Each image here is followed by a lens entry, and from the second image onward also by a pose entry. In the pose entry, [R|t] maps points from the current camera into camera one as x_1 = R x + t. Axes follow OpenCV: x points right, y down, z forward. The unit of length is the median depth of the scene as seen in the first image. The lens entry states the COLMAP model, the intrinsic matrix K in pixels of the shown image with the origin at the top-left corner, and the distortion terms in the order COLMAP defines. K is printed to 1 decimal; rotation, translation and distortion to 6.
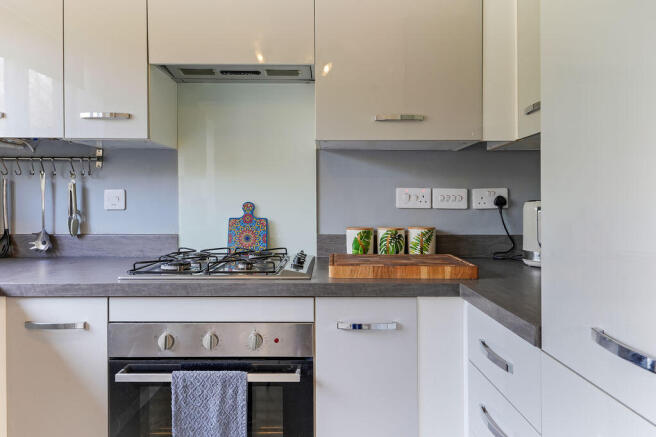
lens RADIAL K [[414.1, 0, 328.0], [0, 414.1, 218.5], [0, 0, 1]] dist [0.000019, -0.000020]
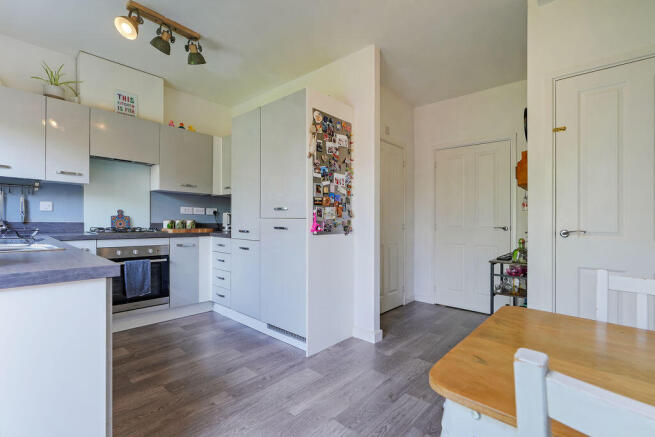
lens RADIAL K [[298.1, 0, 327.5], [0, 298.1, 218.5], [0, 0, 1]] dist [-0.004409, -0.000580]
pose [[0.672545, 0.014175, 0.739920, -0.716192], [0.012805, 0.999444, -0.030786, 0.089177], [-0.739945, 0.030179, 0.671990, -1.203160]]
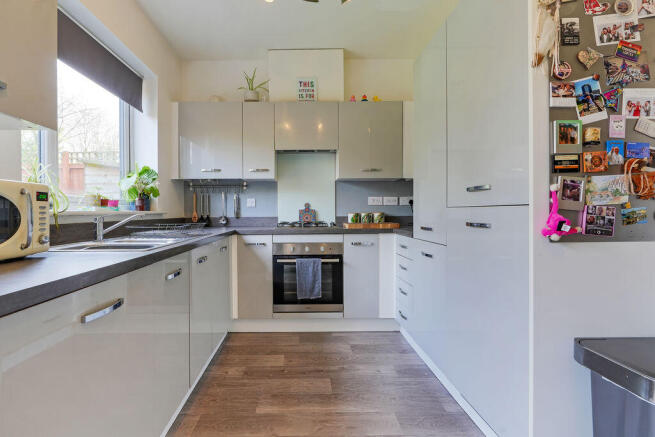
lens RADIAL K [[306.5, 0, 301.4], [0, 306.5, 220.3], [0, 0, 1]] dist [-0.004070, -0.000602]
pose [[0.999890, -0.008609, -0.012099, -0.214874], [0.008515, 0.999933, -0.007818, 0.078005], [0.012165, 0.007714, 0.999896, -0.834511]]
